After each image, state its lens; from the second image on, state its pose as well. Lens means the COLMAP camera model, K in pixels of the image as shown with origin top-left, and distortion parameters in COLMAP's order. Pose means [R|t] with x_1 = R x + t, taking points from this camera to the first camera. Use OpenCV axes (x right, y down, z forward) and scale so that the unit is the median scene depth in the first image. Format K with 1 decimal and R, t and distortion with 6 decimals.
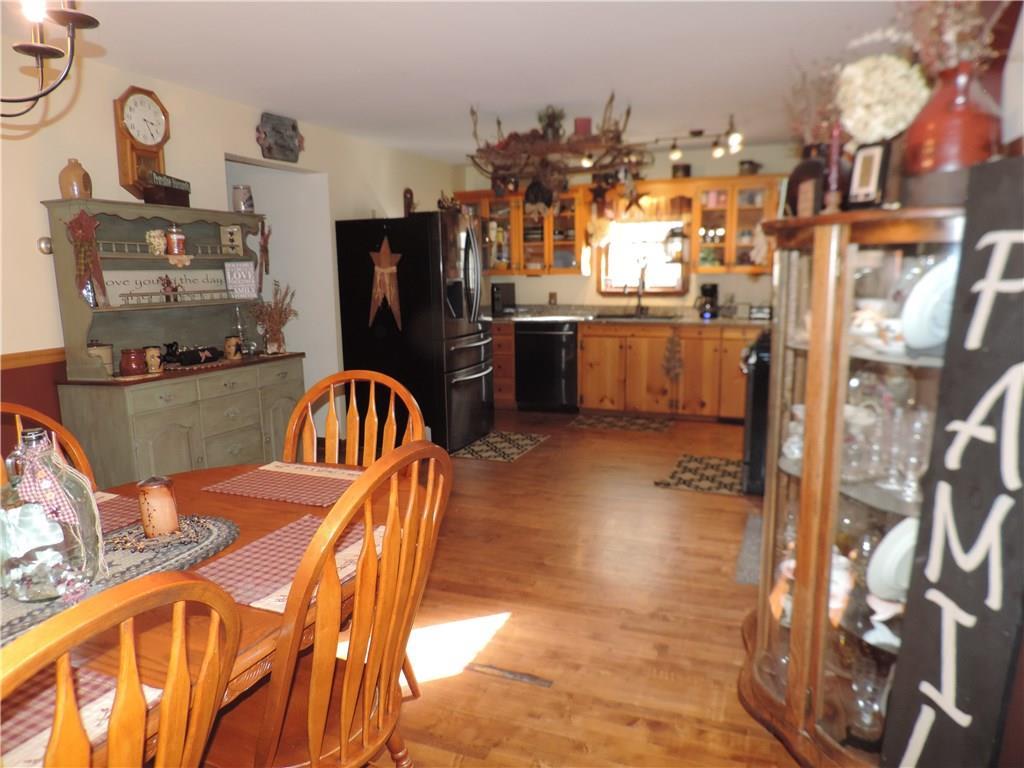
lens RADIAL K [[728.2, 0, 512.0], [0, 728.2, 384.0], [0, 0, 1]] dist [-0.006399, -0.000897]
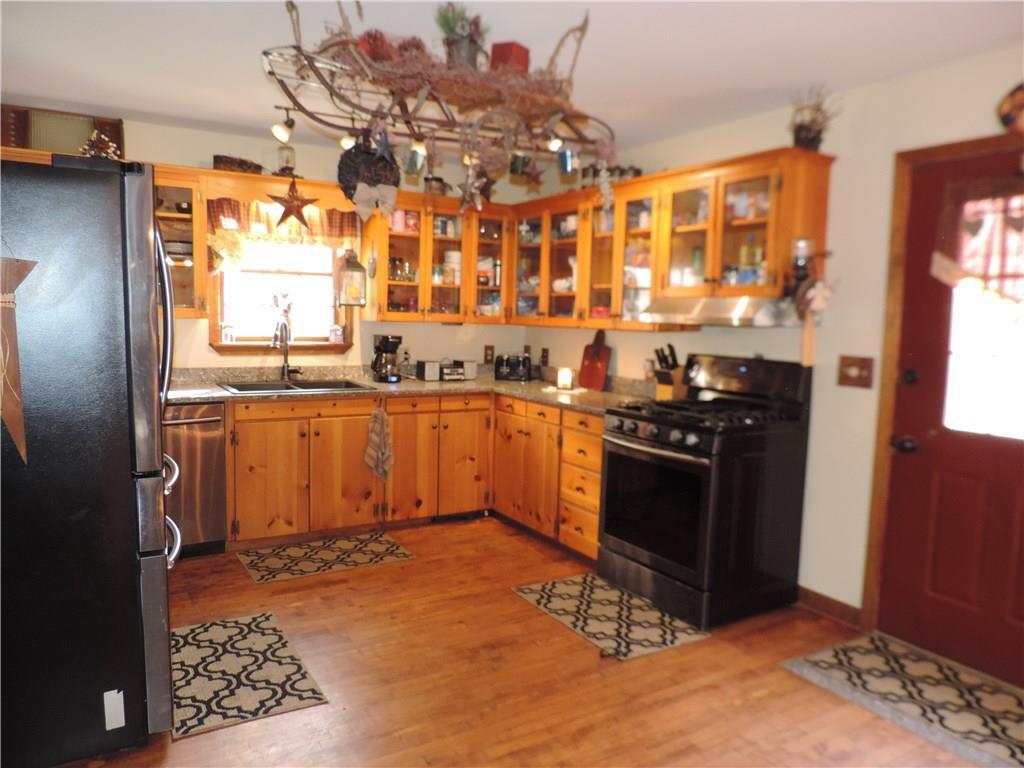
lens RADIAL K [[728.2, 0, 512.0], [0, 728.2, 384.0], [0, 0, 1]] dist [-0.006399, -0.000897]
pose [[0.614065, -0.045489, 0.787944, -0.234119], [0.094447, 0.995399, -0.016139, -0.066365], [-0.783584, 0.084329, 0.615536, 0.460132]]
